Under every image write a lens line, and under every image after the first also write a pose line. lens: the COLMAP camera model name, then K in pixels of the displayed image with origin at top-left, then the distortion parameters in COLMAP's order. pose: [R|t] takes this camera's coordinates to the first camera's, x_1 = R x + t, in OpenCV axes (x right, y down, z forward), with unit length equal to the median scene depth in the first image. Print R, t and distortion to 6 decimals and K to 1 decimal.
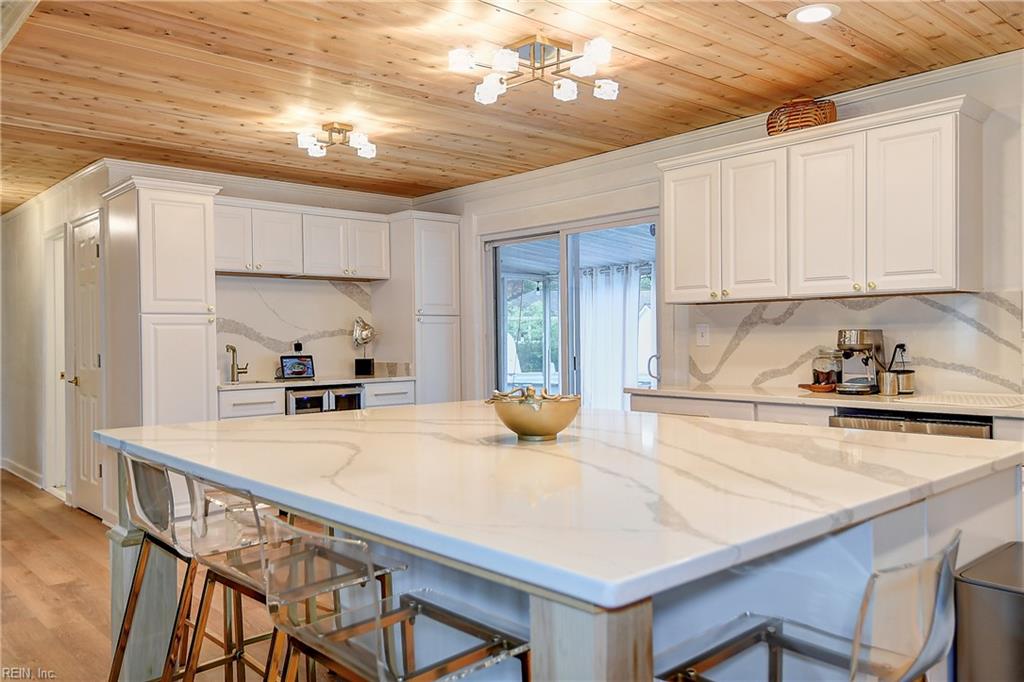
lens RADIAL K [[786.3, 0, 512.0], [0, 786.3, 341.0], [0, 0, 1]] dist [0.055293, -0.008278]
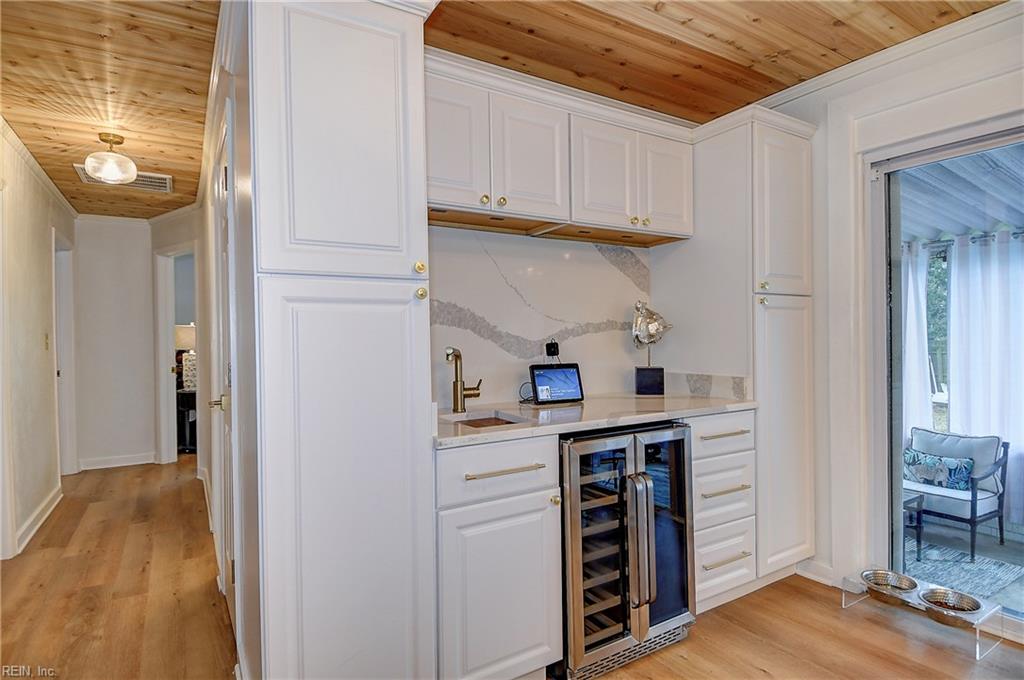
lens RADIAL K [[536.3, 0, 512.0], [0, 536.3, 340.0], [0, 0, 1]] dist [0.043433, -0.052422]
pose [[0.982034, 0.000462, -0.188705, -0.244262], [0.000717, 0.999981, 0.006183, -0.002098], [0.188705, -0.006207, 0.982014, 0.640920]]
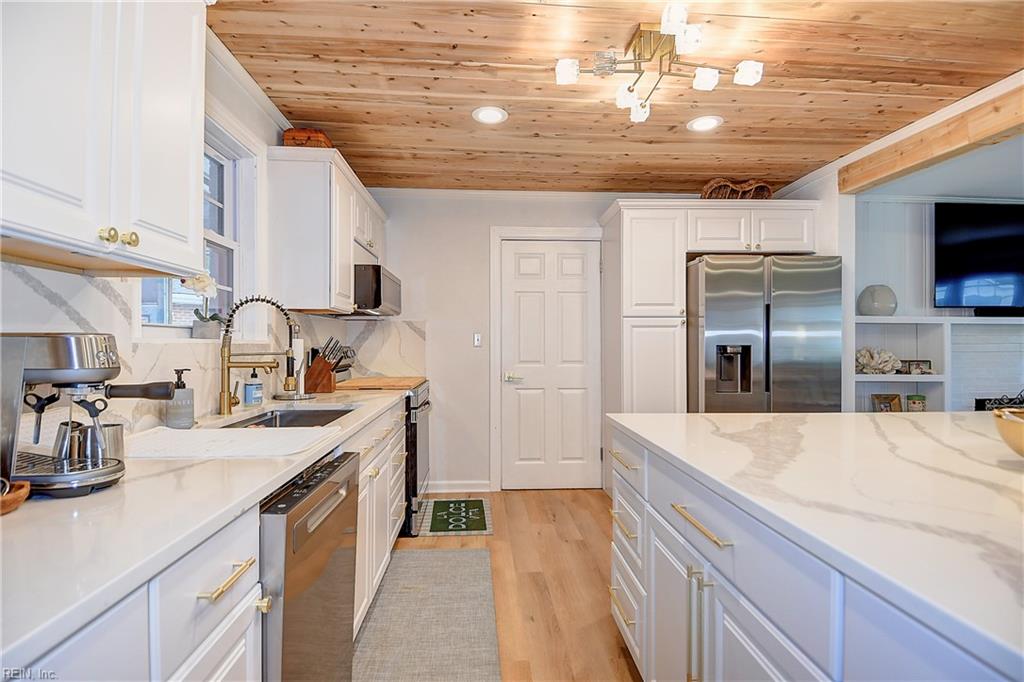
lens RADIAL K [[536.3, 0, 512.0], [0, 536.3, 341.0], [0, 0, 1]] dist [0.043433, -0.052422]
pose [[-0.774745, 0.016629, 0.632055, 0.052545], [0.012946, 0.999862, -0.010437, -0.002940], [-0.632141, 0.000096, -0.774853, 0.719500]]
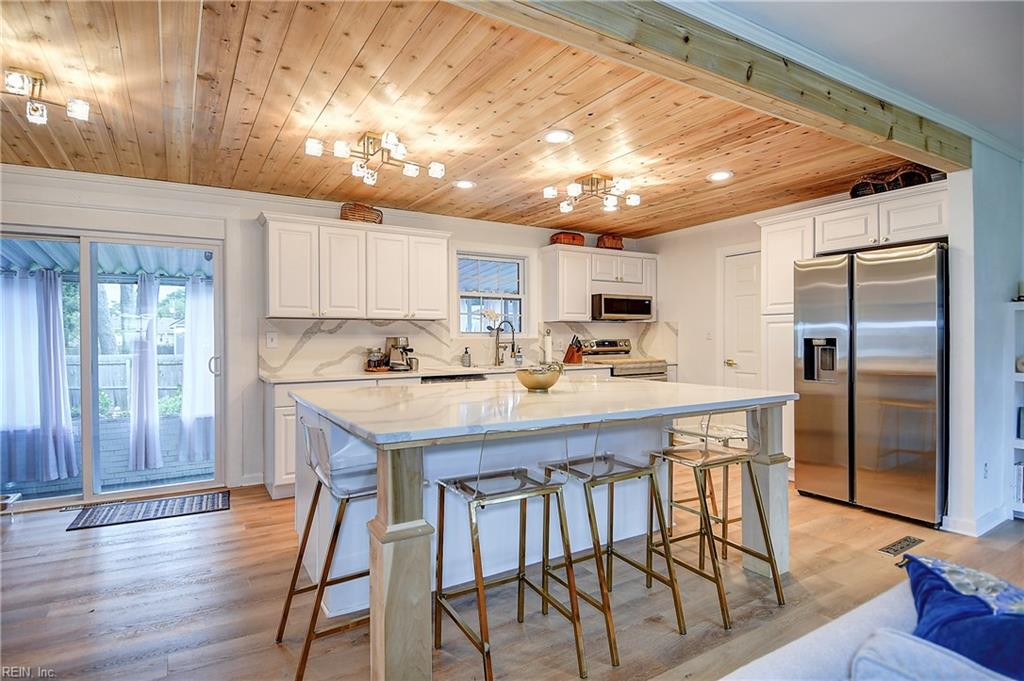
lens RADIAL K [[536.3, 0, 512.0], [0, 536.3, 340.5], [0, 0, 1]] dist [0.043433, -0.052422]
pose [[0.197750, 0.006002, 0.980234, -0.518880], [0.008681, 0.999931, -0.007874, 0.004037], [-0.980214, 0.010066, 0.197684, 0.325774]]
